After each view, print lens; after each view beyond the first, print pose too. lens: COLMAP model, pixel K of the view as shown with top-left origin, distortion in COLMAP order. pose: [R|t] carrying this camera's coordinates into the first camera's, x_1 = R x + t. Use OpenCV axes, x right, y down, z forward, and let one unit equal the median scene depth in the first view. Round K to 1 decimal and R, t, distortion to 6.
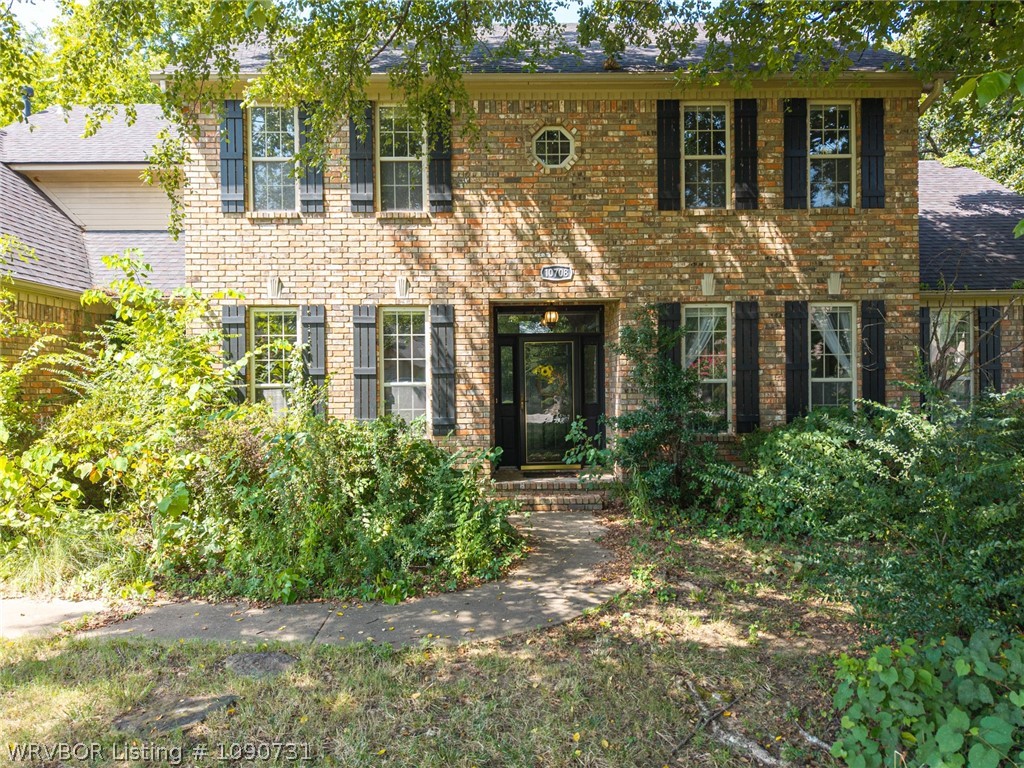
lens RADIAL K [[727.2, 0, 512.0], [0, 727.2, 384.0], [0, 0, 1]] dist [-0.005601, -0.003378]
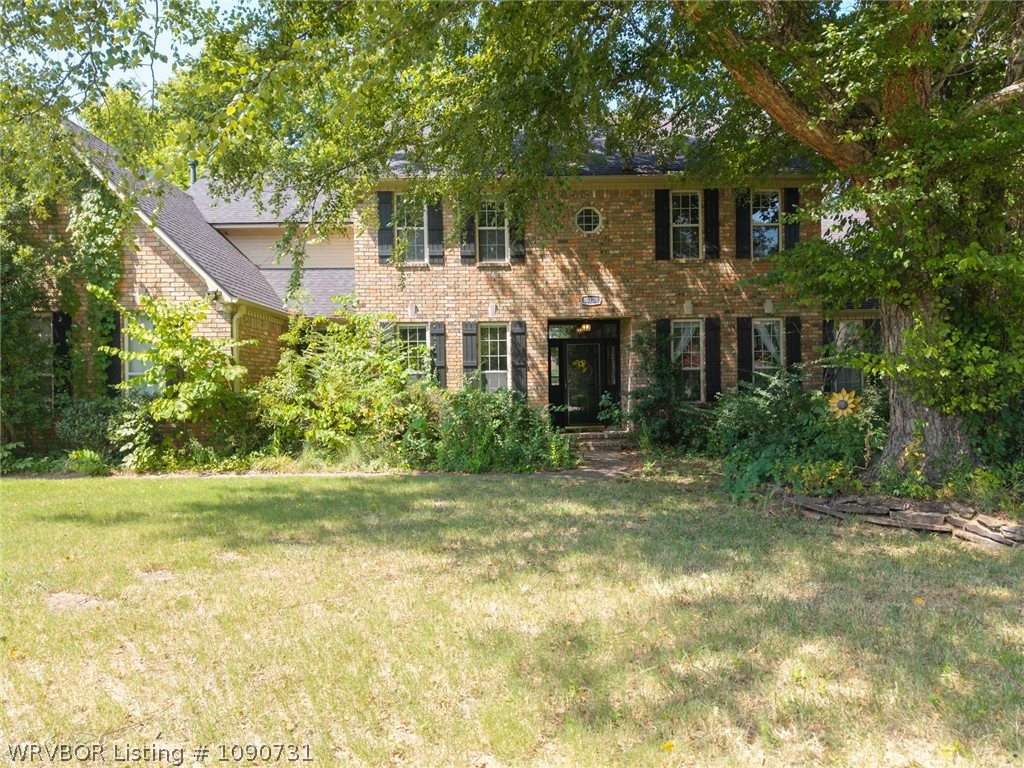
lens RADIAL K [[711.5, 0, 512.0], [0, 711.5, 384.0], [0, 0, 1]] dist [0.011253, -0.002497]
pose [[0.999978, -0.006325, 0.002007, -0.114269], [0.006319, 0.999975, 0.003087, 0.022166], [-0.002027, -0.003074, 0.999993, -0.538848]]
